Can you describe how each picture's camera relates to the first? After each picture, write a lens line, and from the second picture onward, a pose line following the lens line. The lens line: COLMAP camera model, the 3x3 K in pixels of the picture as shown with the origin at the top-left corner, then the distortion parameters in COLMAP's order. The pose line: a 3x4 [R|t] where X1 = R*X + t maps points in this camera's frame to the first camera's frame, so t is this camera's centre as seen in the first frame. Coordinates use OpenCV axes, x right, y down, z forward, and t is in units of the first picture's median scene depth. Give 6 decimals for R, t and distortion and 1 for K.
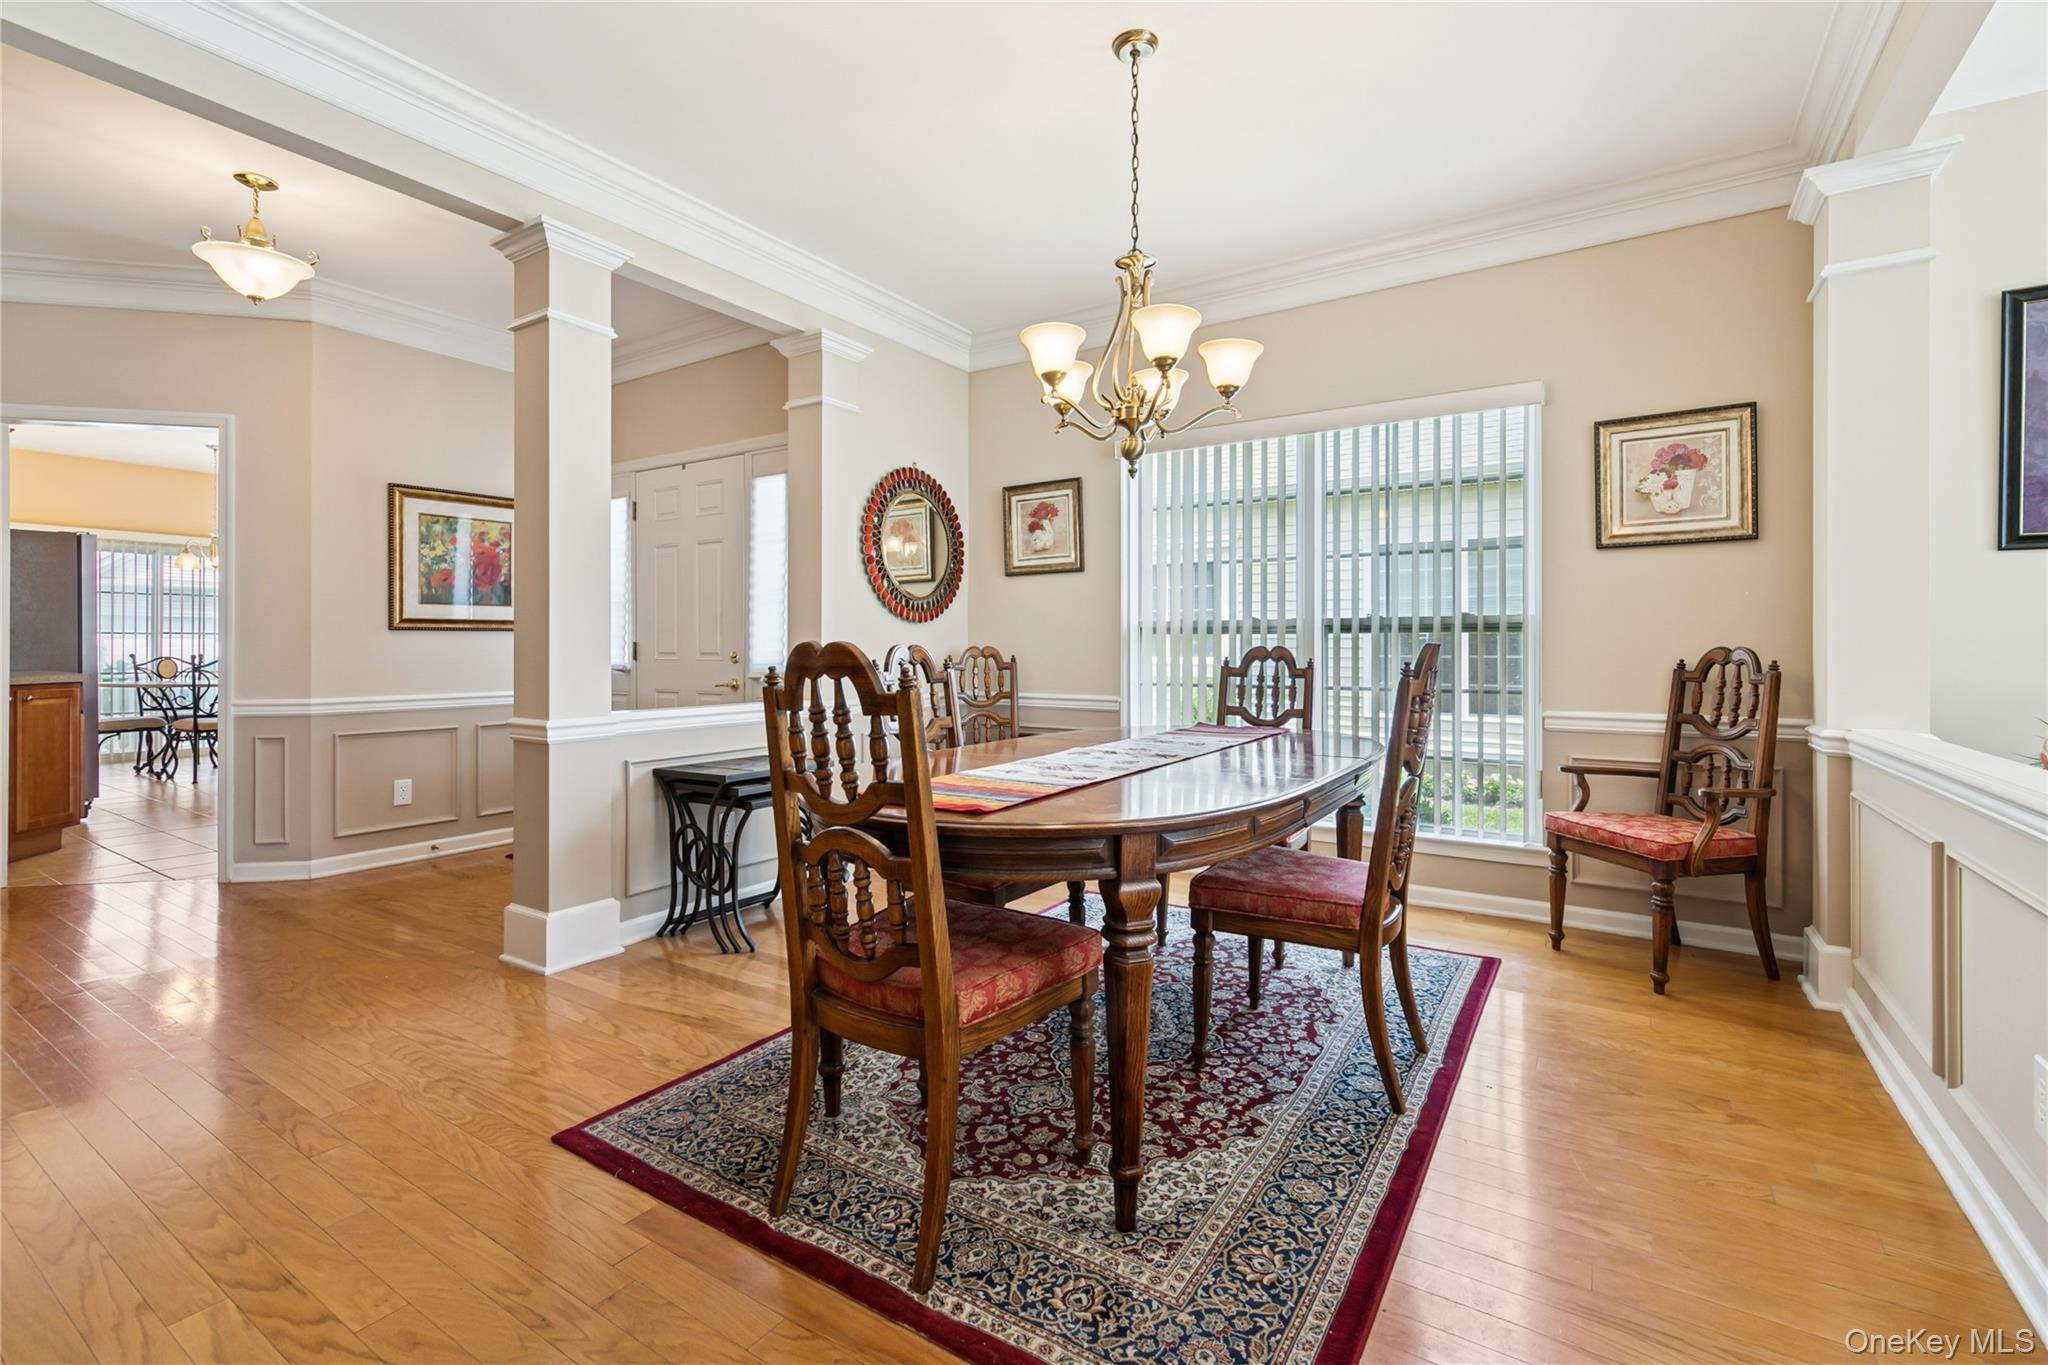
lens RADIAL K [[892.3, 0, 1022.4], [0, 892.3, 665.6], [0, 0, 1]] dist [-0.002312, -0.000261]
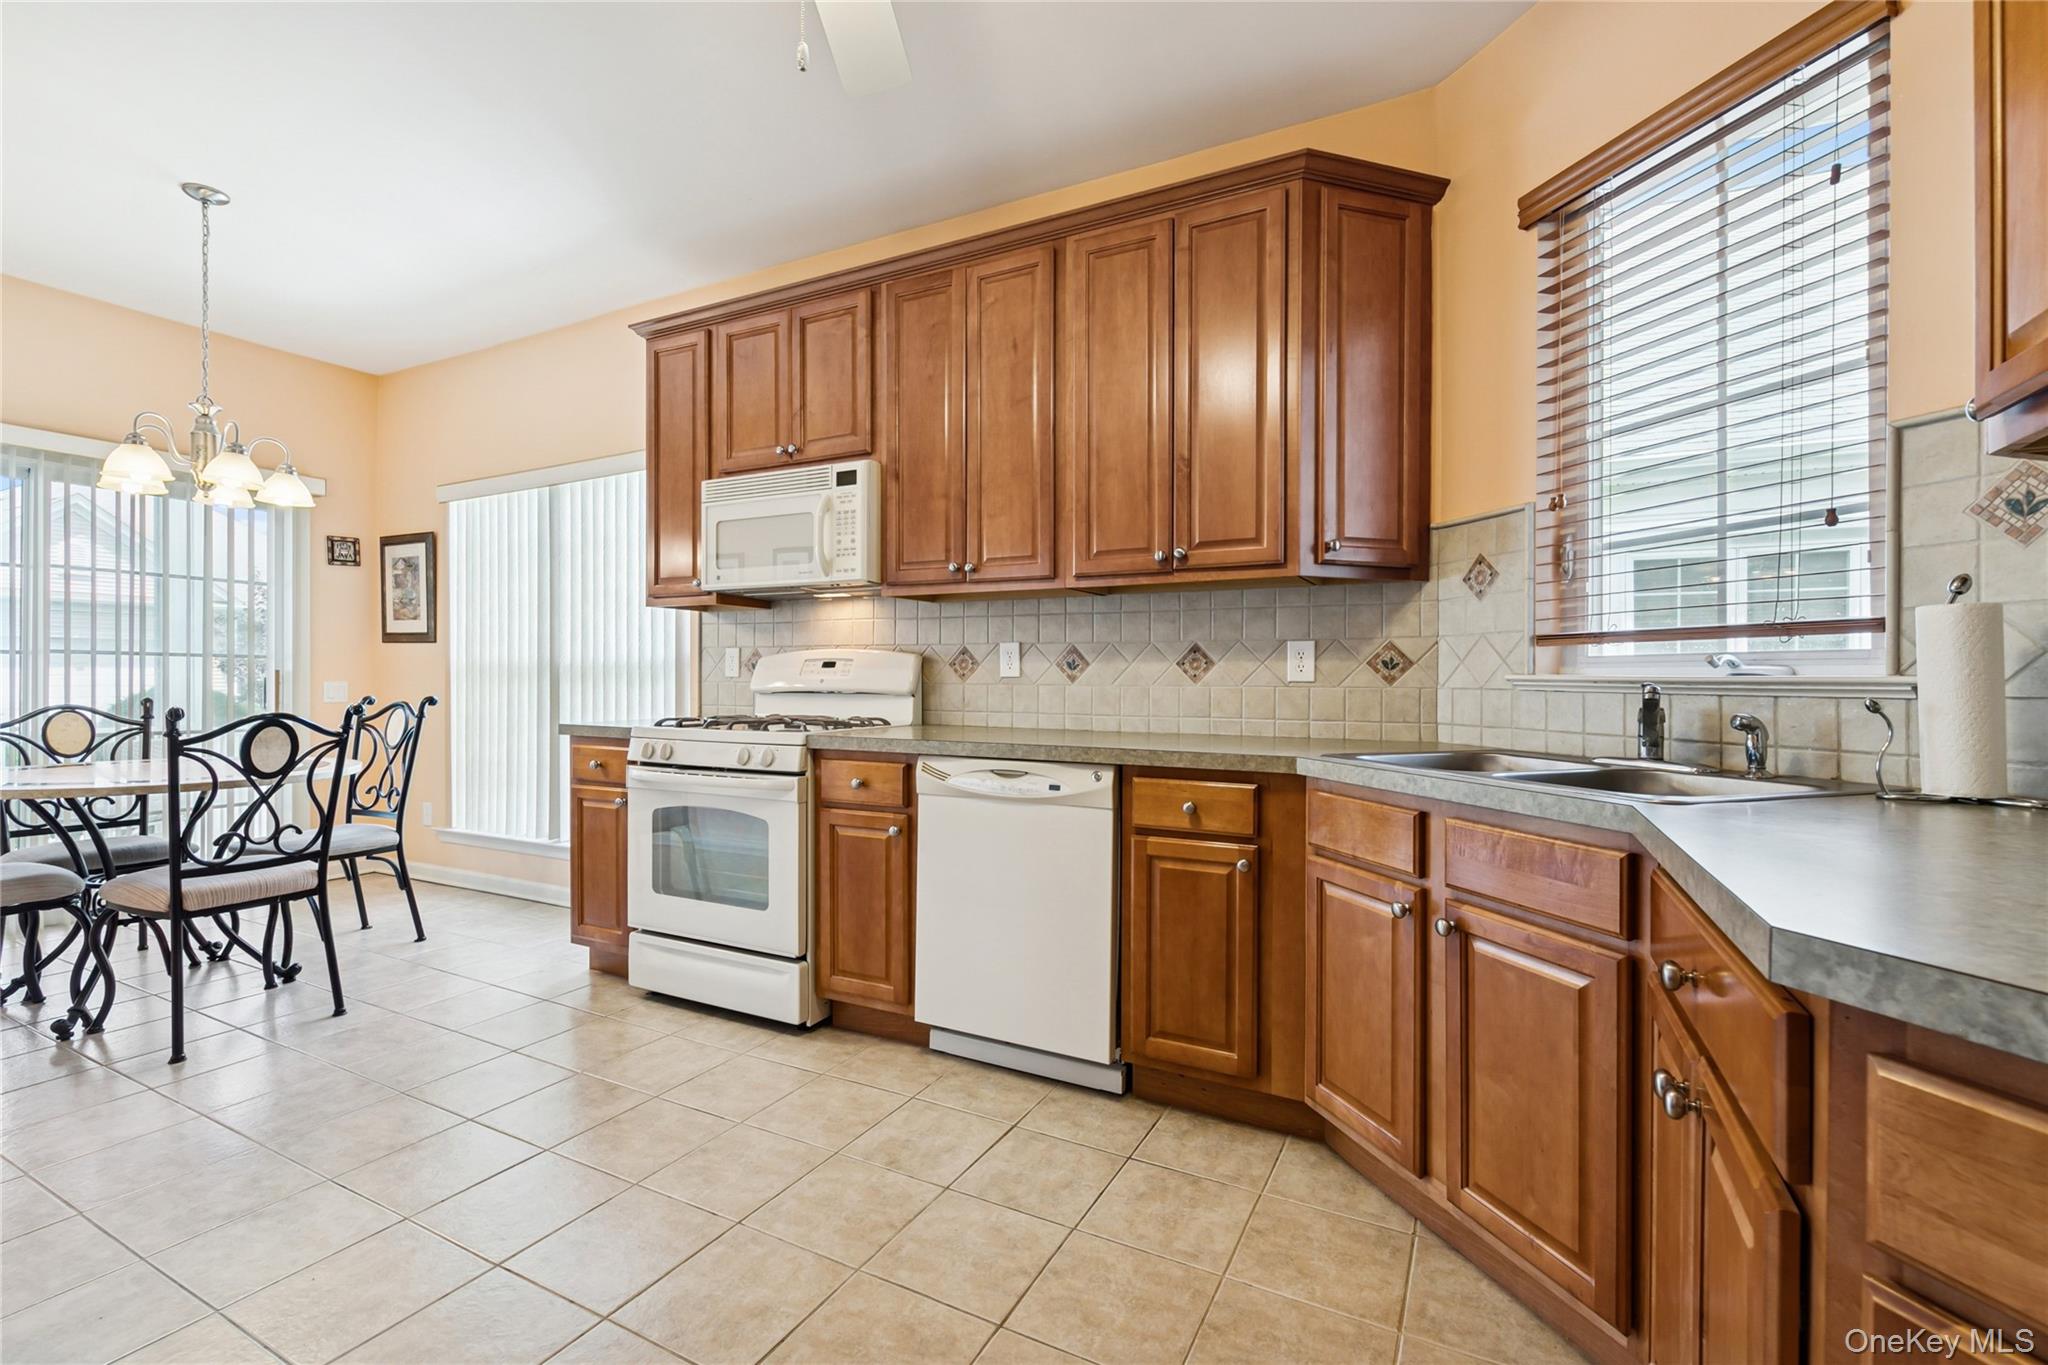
lens RADIAL K [[892.3, 0, 1027.4], [0, 892.3, 683.1], [0, 0, 1]] dist [-0.002312, -0.000261]
pose [[0.996177, -0.002490, 0.087326, -0.591778], [0.002590, 0.999996, -0.001026, -0.020720], [-0.087323, 0.001248, 0.996179, 0.585346]]
